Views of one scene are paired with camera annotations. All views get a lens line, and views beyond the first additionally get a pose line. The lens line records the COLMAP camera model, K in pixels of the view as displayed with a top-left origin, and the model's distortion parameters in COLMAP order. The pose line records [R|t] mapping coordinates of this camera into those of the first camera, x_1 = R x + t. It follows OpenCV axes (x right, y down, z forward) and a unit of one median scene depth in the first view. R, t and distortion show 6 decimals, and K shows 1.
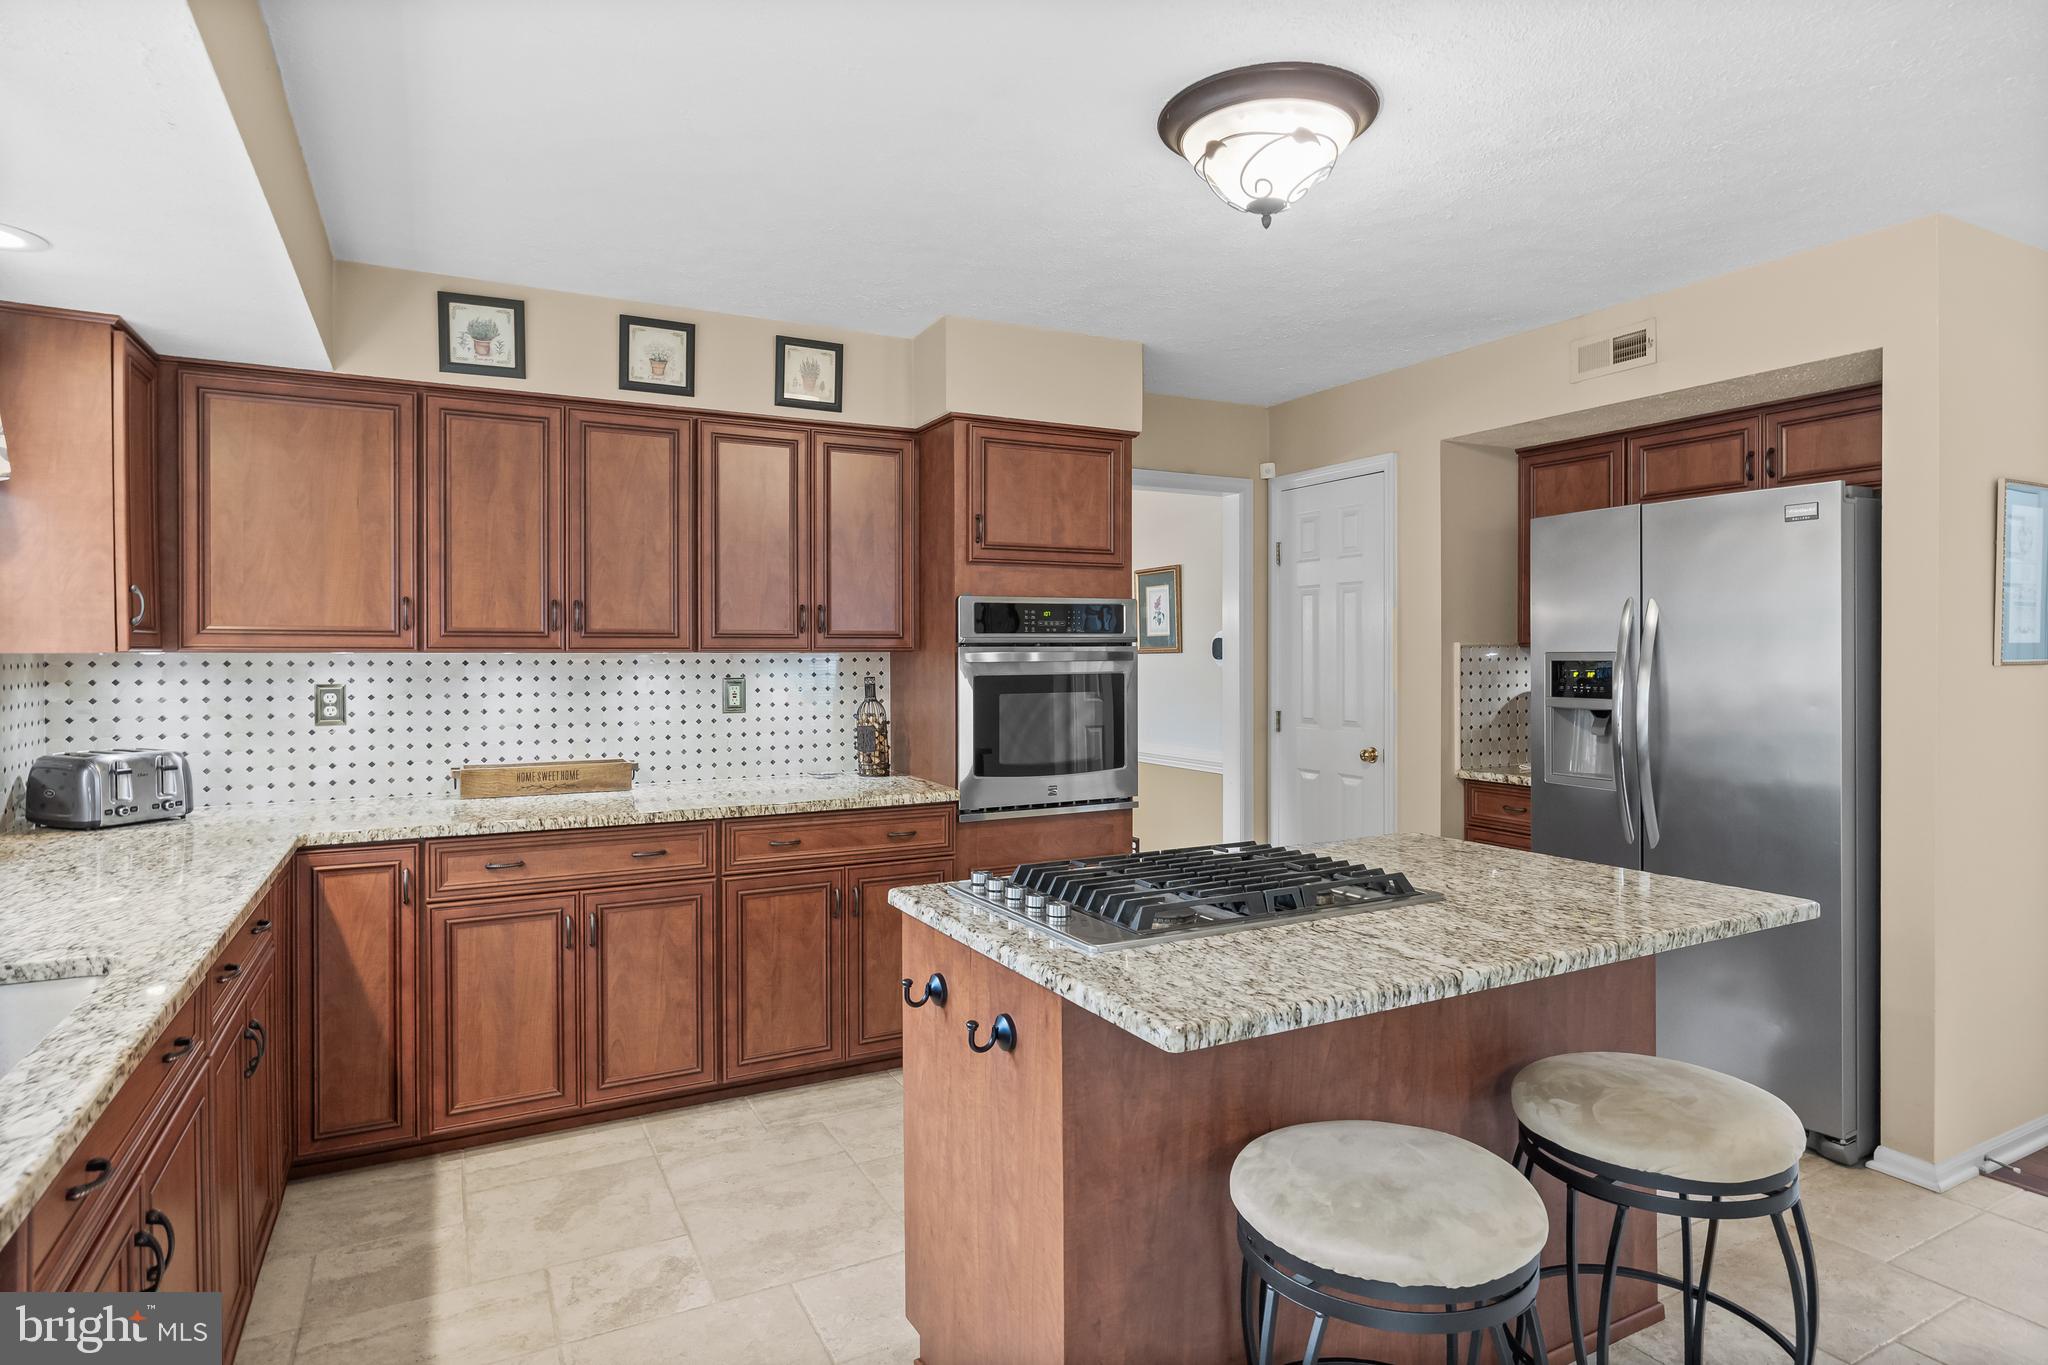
lens RADIAL K [[1113.1, 0, 1023.9], [0, 1113.1, 669.8], [0, 0, 1]] dist [-0.009071, 0.000654]
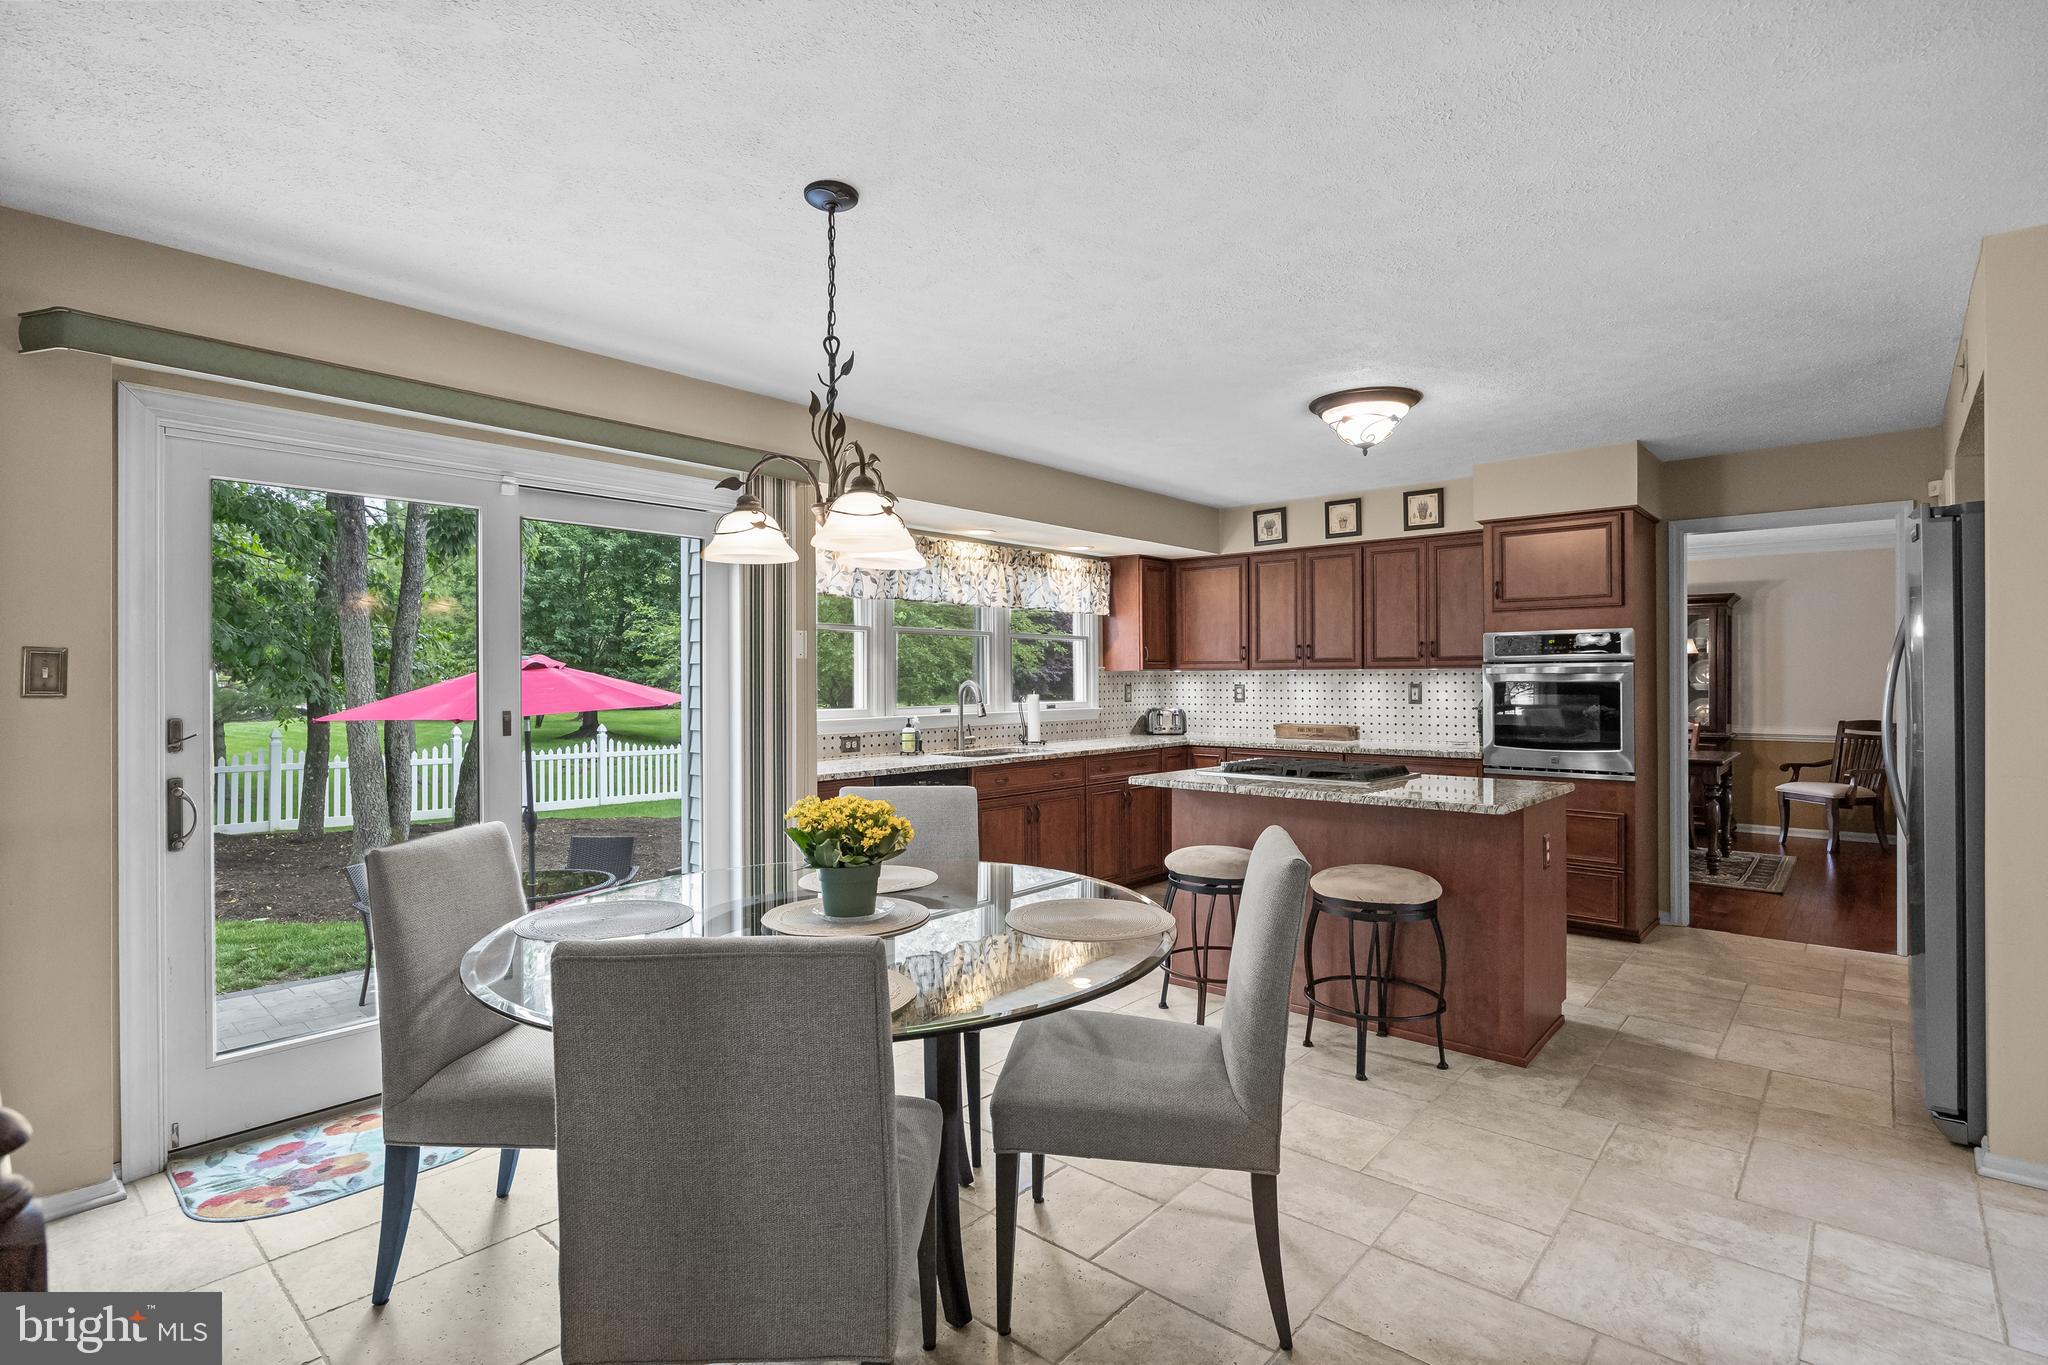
lens RADIAL K [[986.7, 0, 1025.5], [0, 986.7, 673.5], [0, 0, 1]] dist [-0.011324, -0.000253]
pose [[0.359959, -0.004529, -0.932957, 1.167578], [-0.011746, 0.999887, -0.009386, 0.015434], [0.932894, 0.014337, 0.359865, -0.156347]]
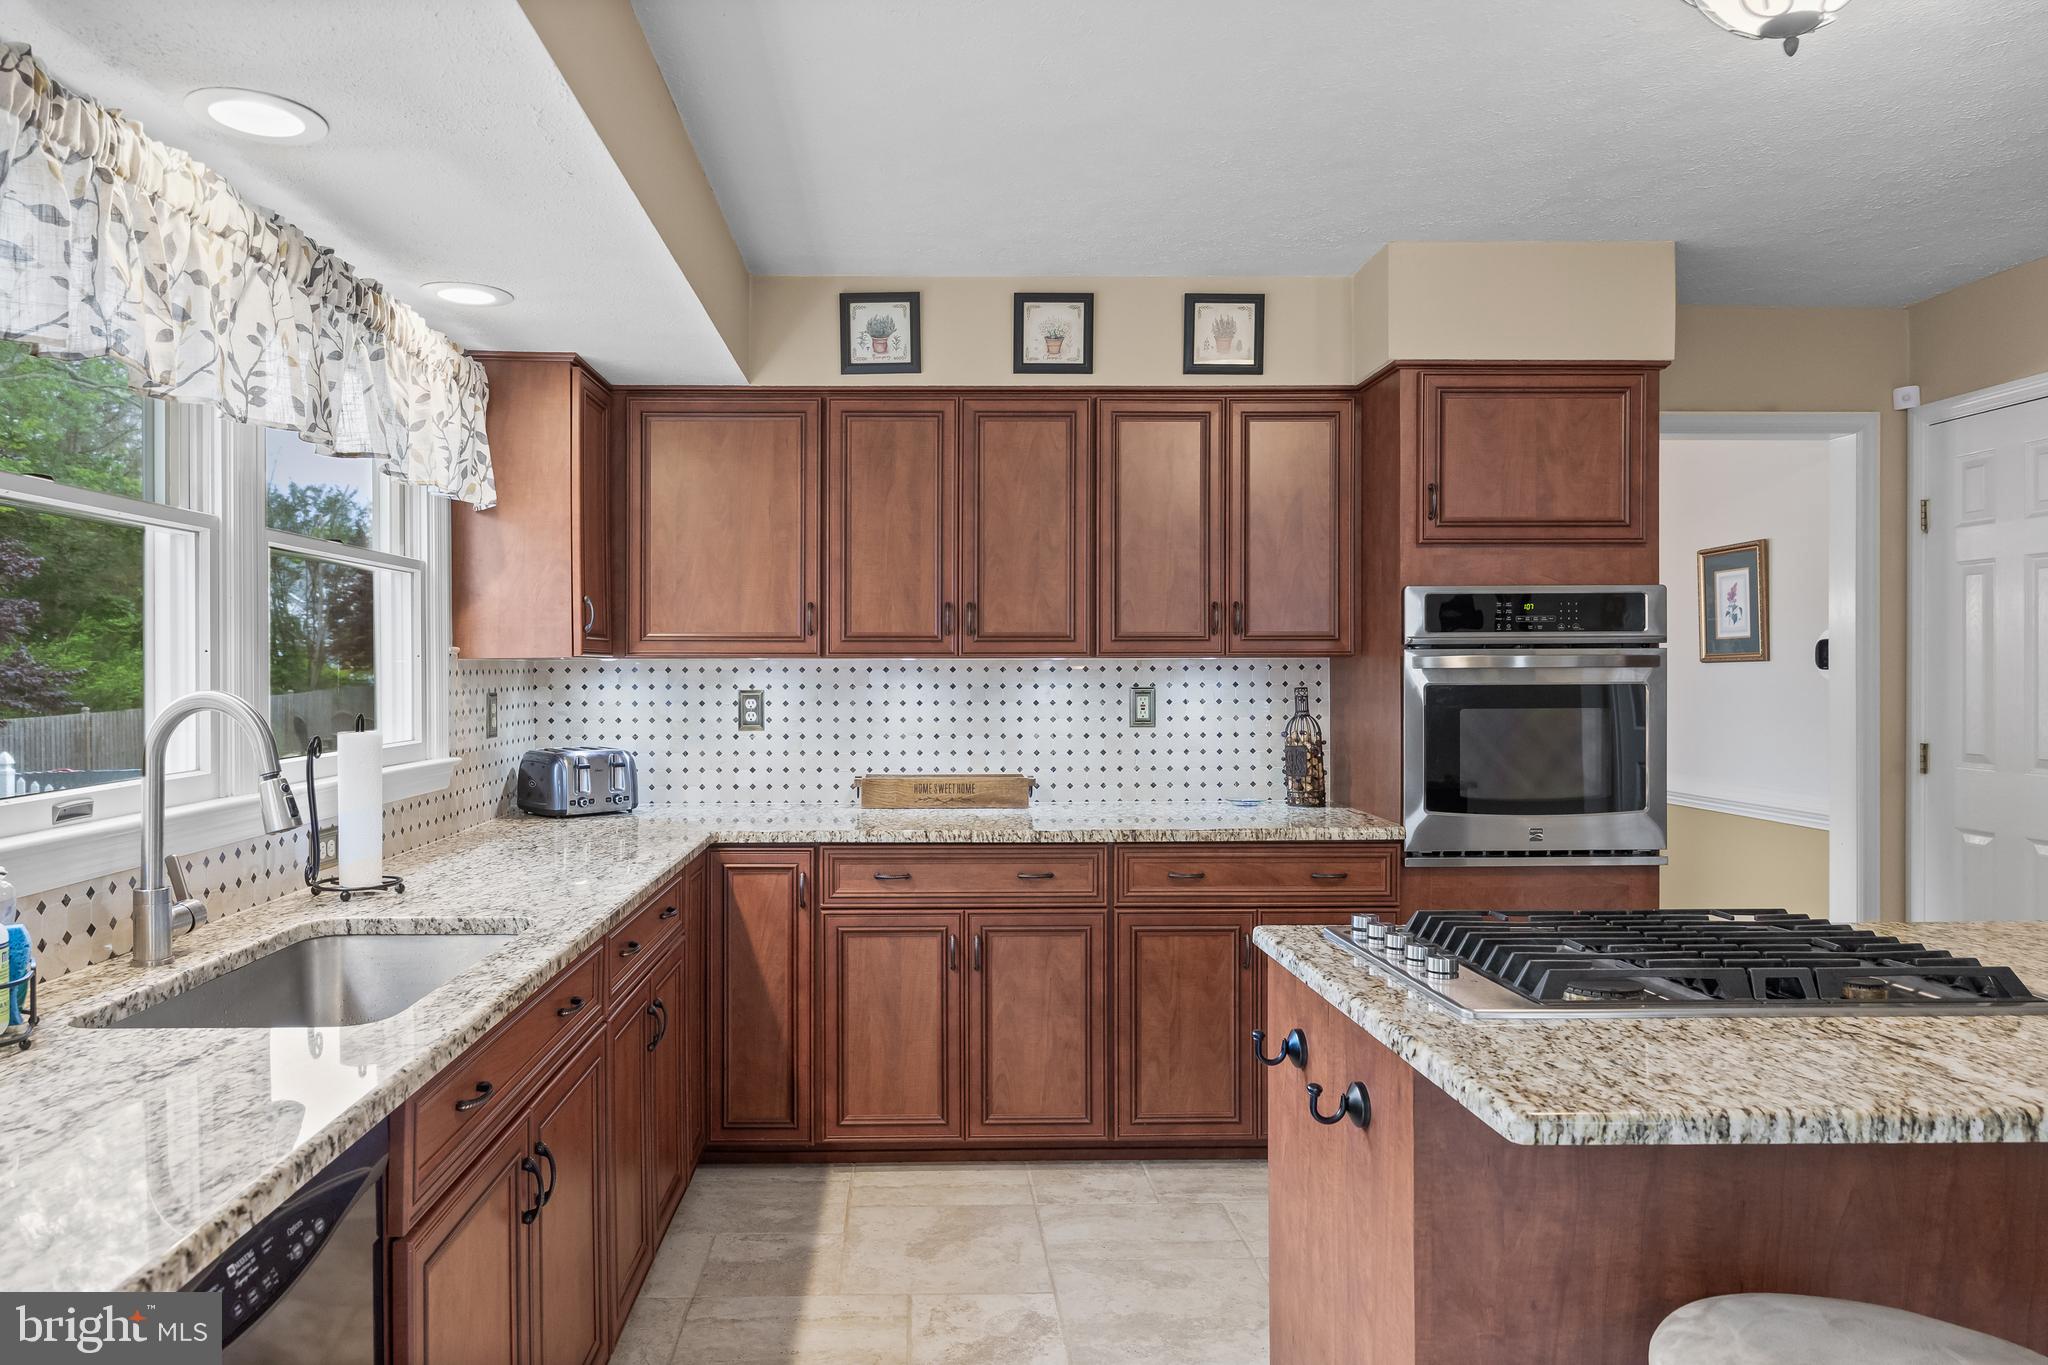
lens RADIAL K [[1308.5, 0, 929.4], [0, 1308.5, 684.4], [0, 0, 1]] dist [-0.023407, 0.017723]
pose [[0.890037, 0.003518, -0.455876, 0.074982], [-0.005863, 0.999976, -0.003729, 0.011788], [0.455851, 0.005992, 0.890036, -0.000359]]
